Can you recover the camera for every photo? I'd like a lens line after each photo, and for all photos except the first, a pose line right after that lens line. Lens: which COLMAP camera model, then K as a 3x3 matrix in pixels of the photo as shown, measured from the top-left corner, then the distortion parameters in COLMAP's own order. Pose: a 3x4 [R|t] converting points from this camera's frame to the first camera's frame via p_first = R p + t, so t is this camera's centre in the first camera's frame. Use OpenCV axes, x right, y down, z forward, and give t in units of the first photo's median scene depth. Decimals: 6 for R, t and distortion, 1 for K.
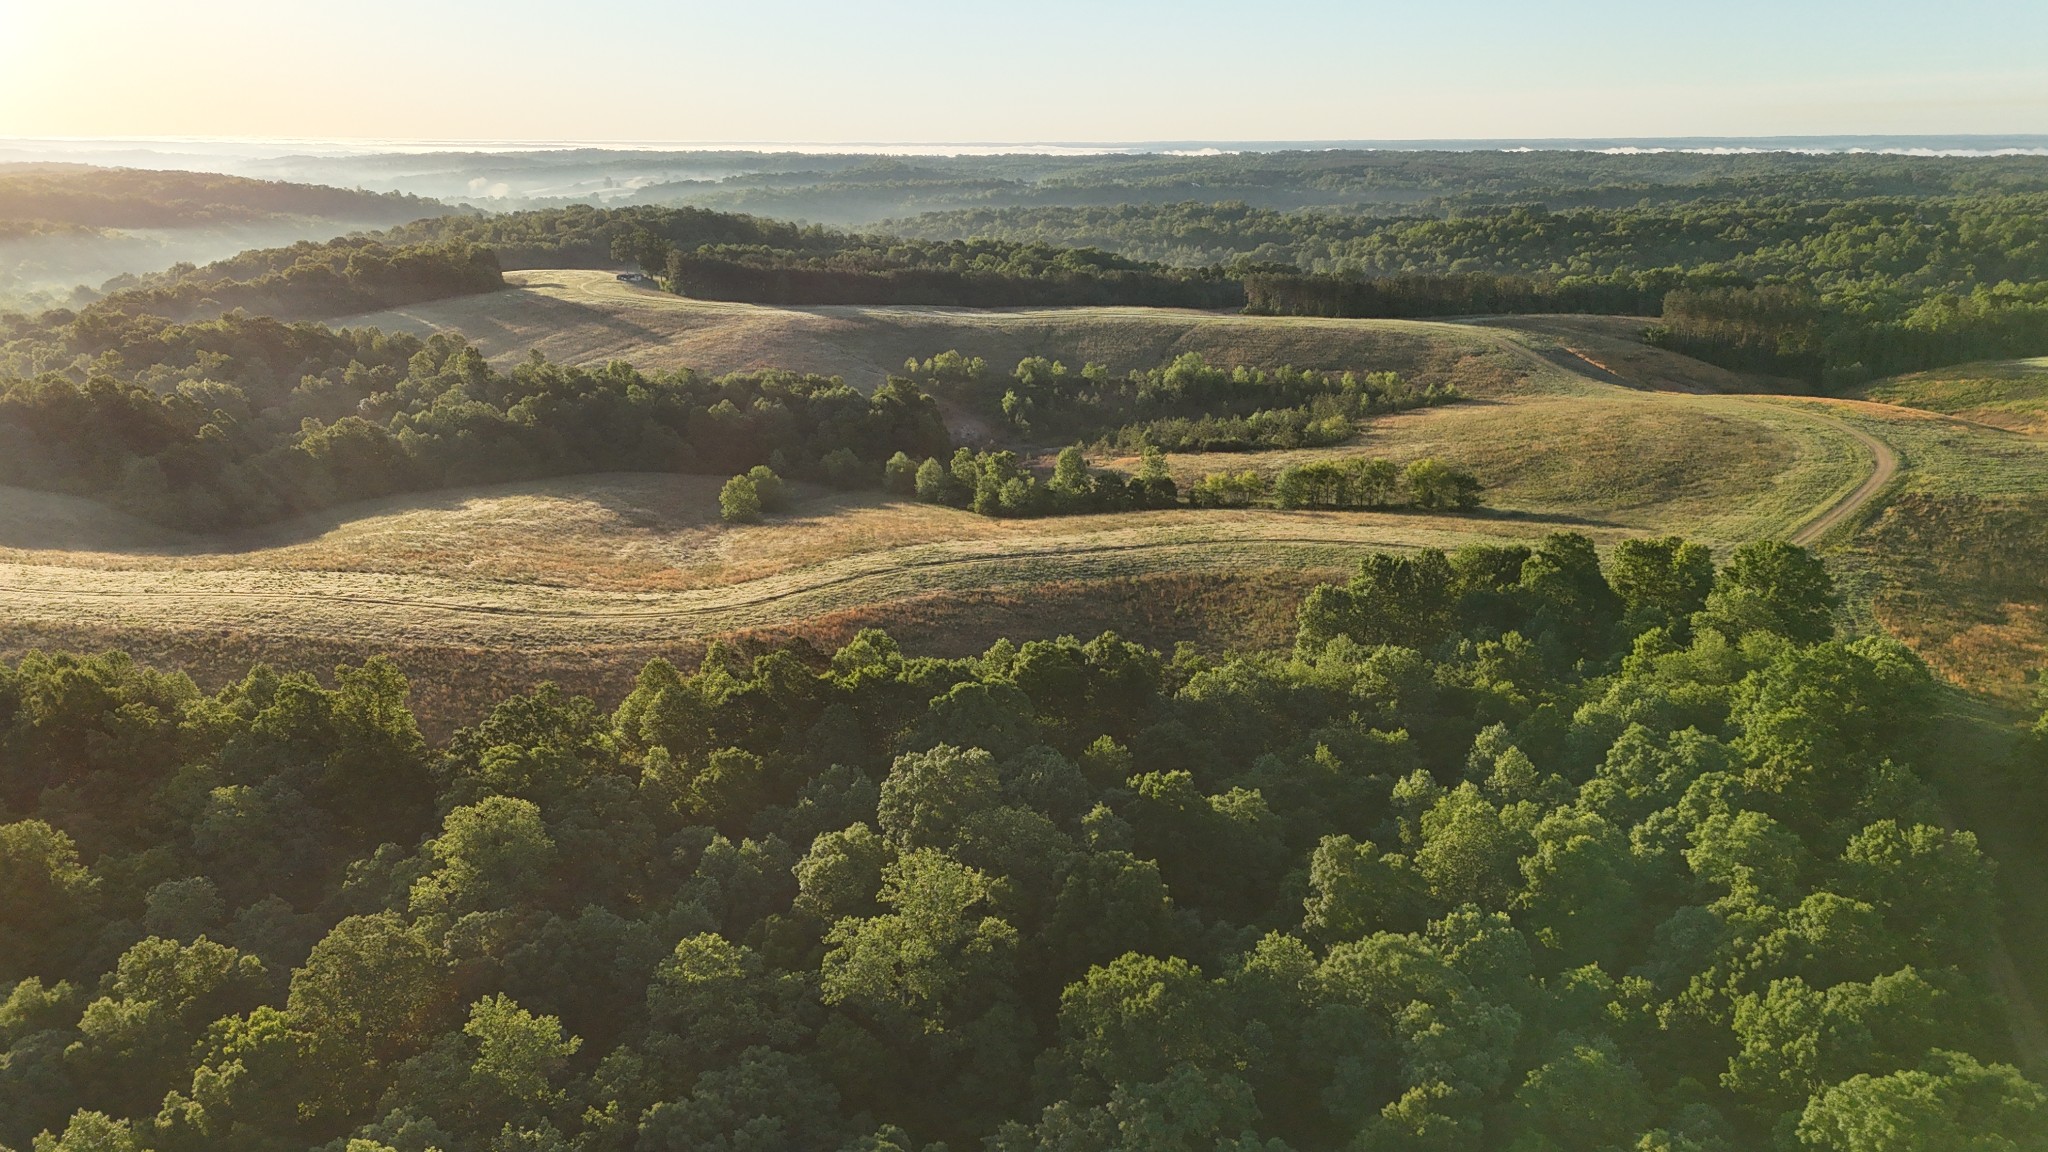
lens RADIAL K [[1481.5, 0, 1024.0], [0, 1481.5, 576.0], [0, 0, 1]] dist [0.107241, -0.135031]
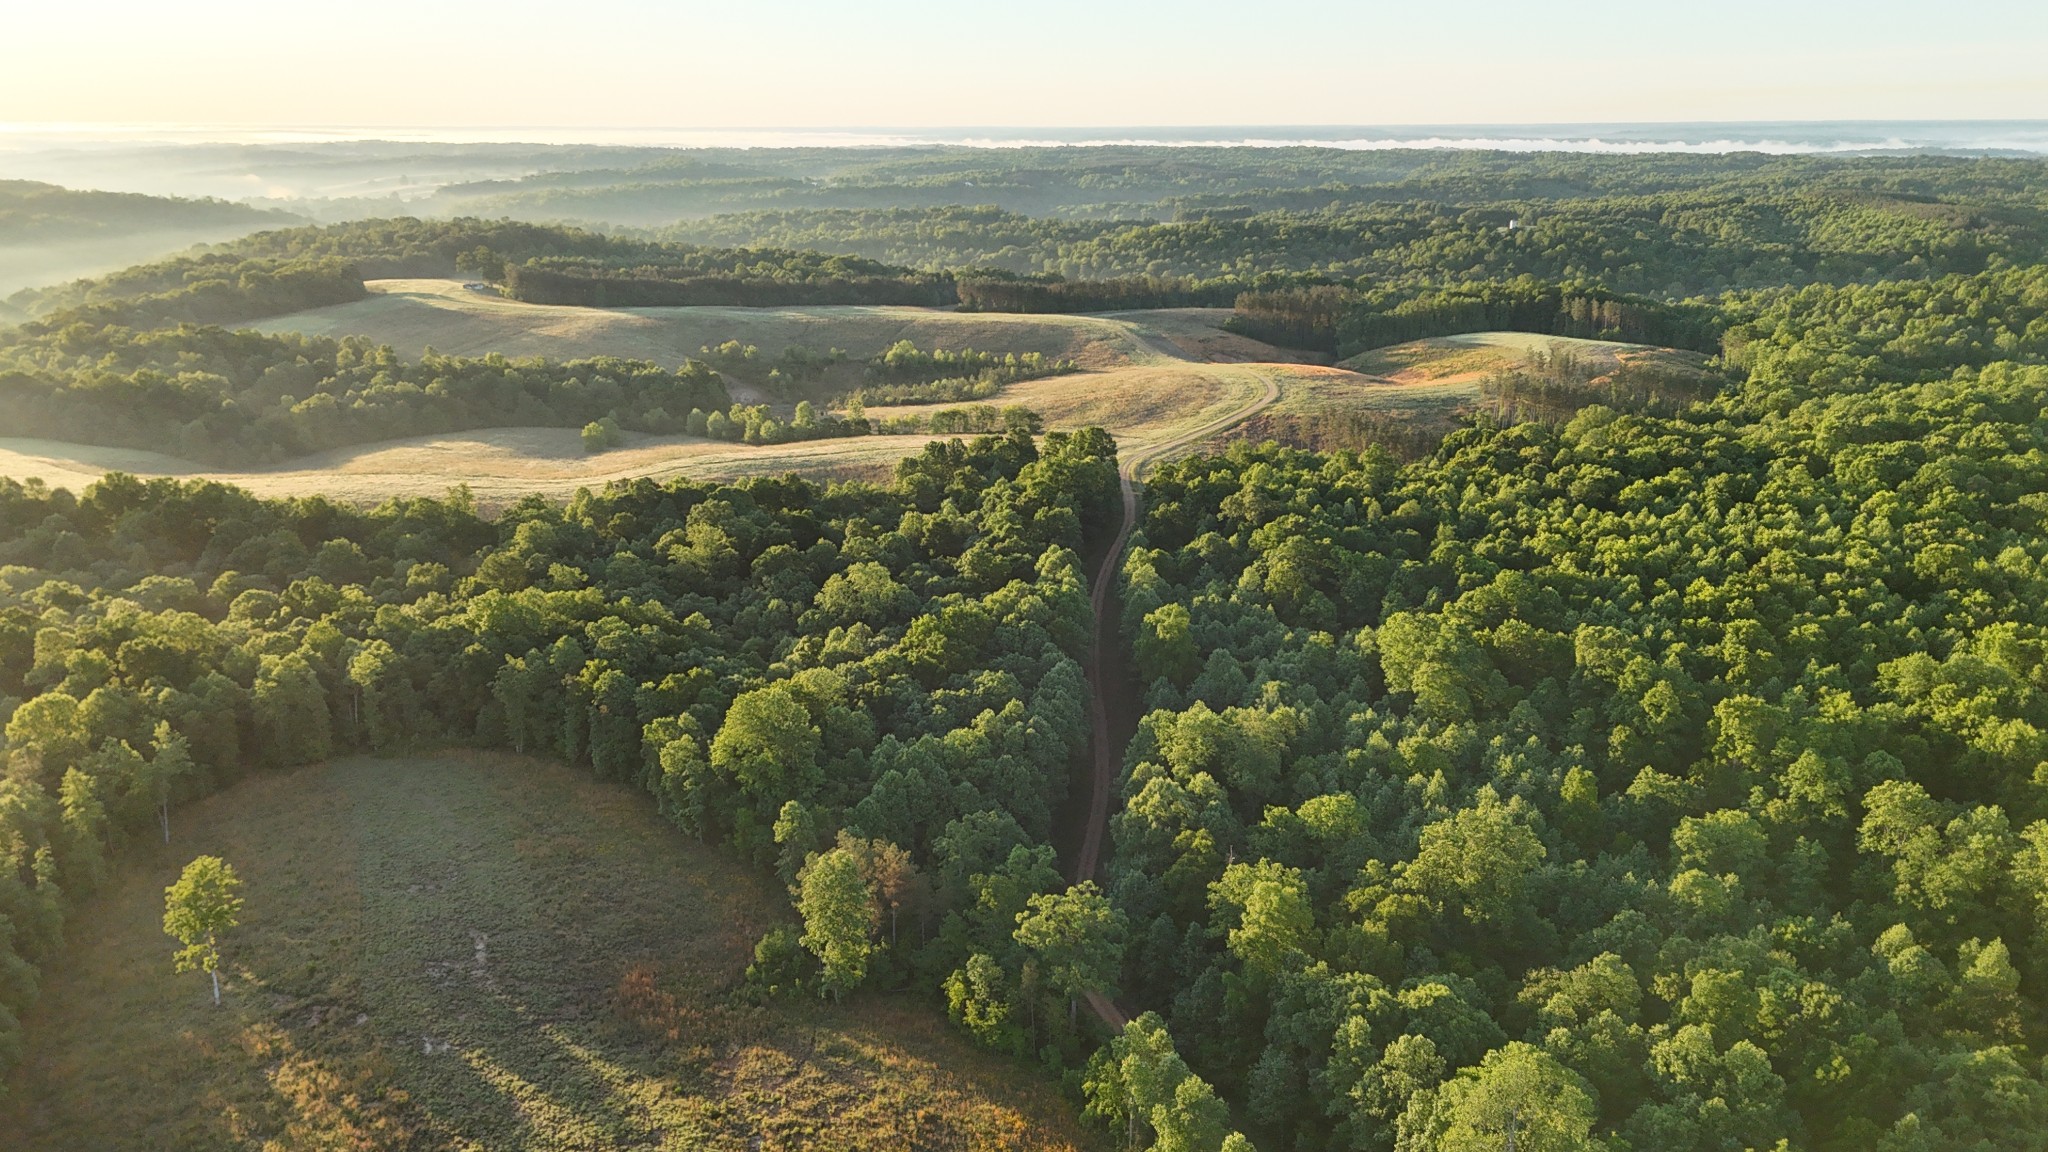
lens RADIAL K [[1481.5, 0, 1024.0], [0, 1481.5, 576.0], [0, 0, 1]] dist [0.107241, -0.135031]
pose [[0.991798, -0.038130, 0.121997, 0.029901], [0.036843, 0.999239, 0.012792, 0.042486], [-0.122392, -0.008192, 0.992448, -0.296922]]
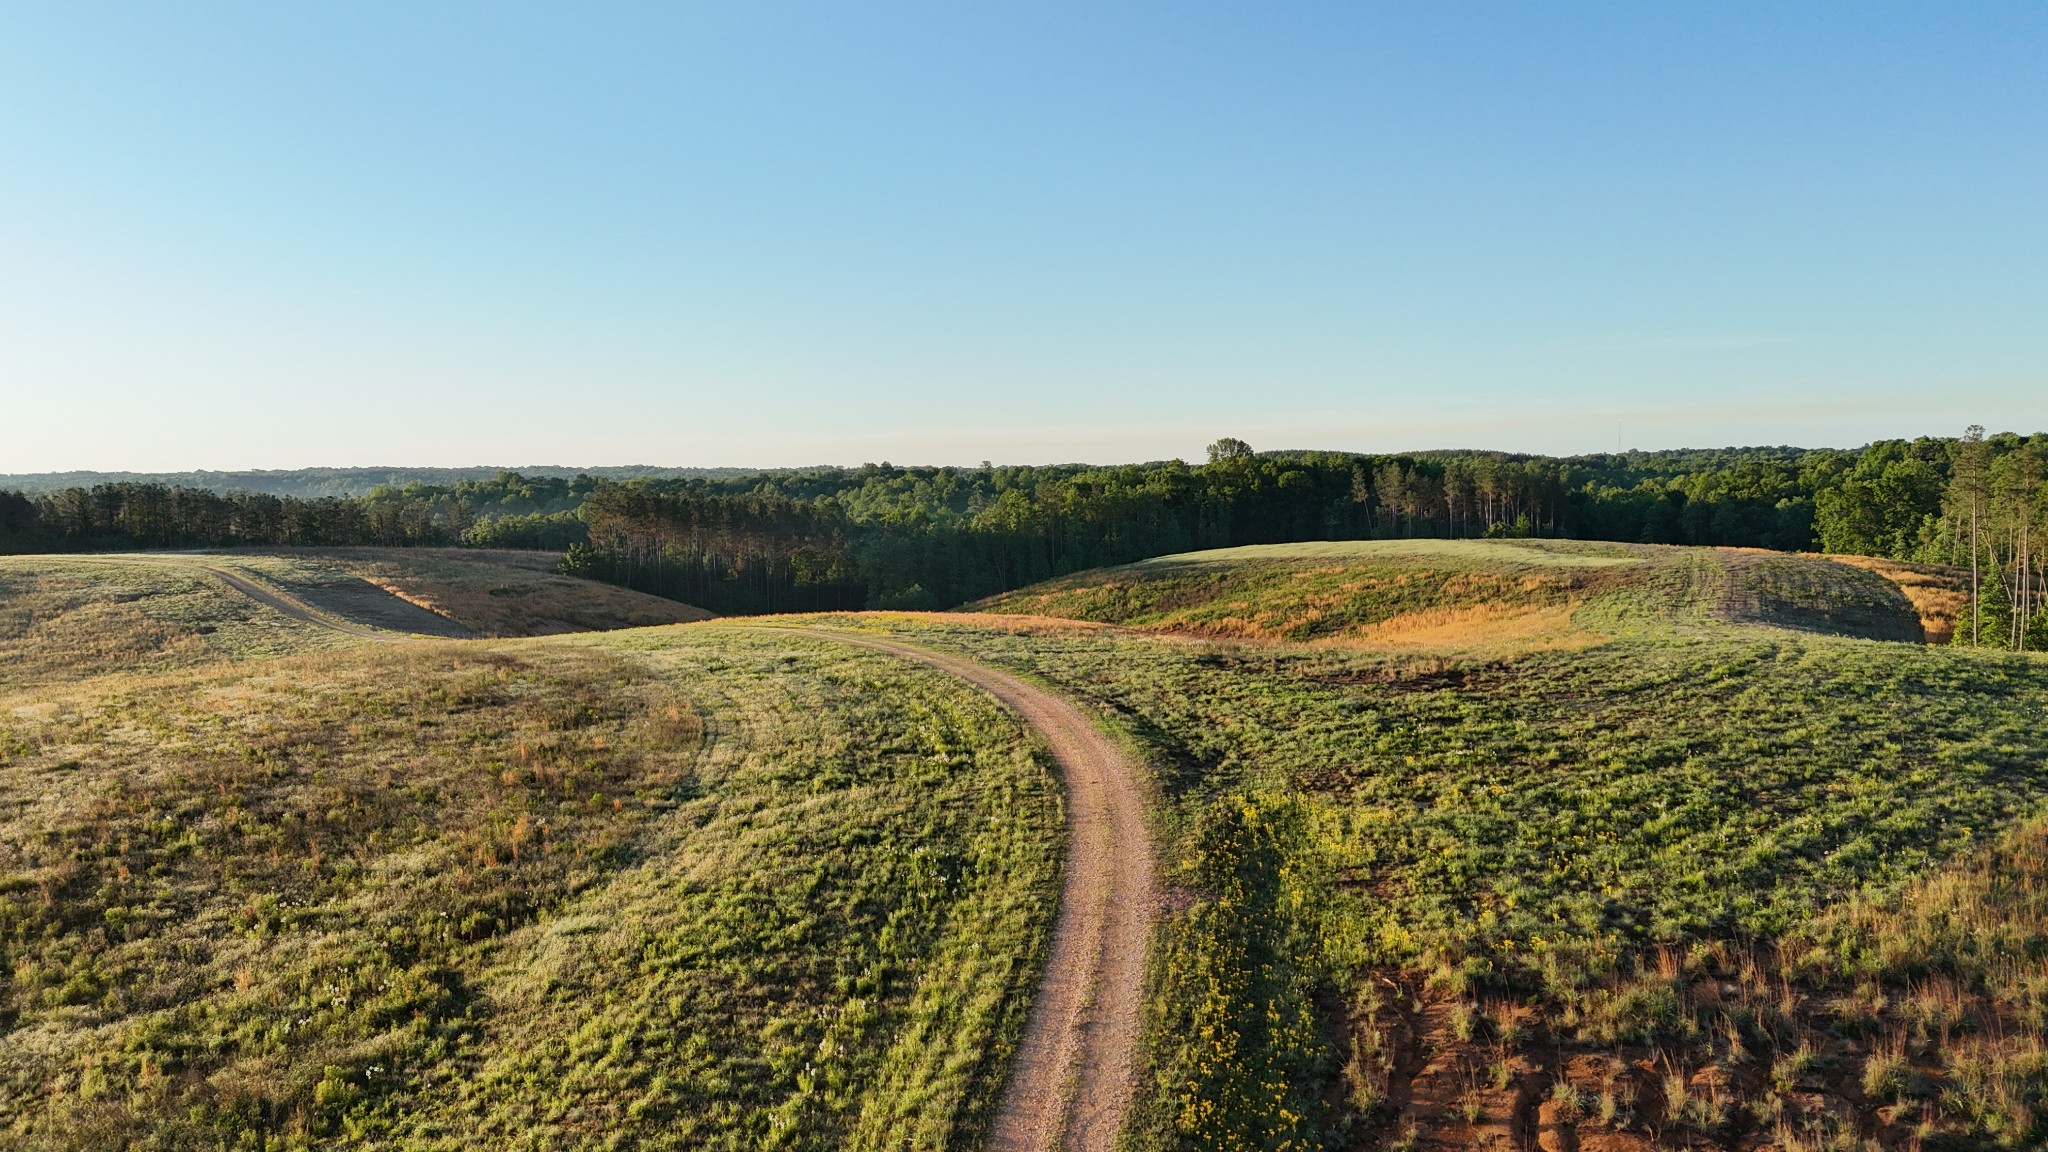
lens RADIAL K [[1481.5, 0, 1024.0], [0, 1481.5, 576.0], [0, 0, 1]] dist [0.107241, -0.135031]
pose [[0.838174, -0.048186, 0.543270, 0.190052], [0.165371, 0.971651, -0.168957, -0.027692], [-0.519727, 0.231456, 0.822382, 0.349154]]
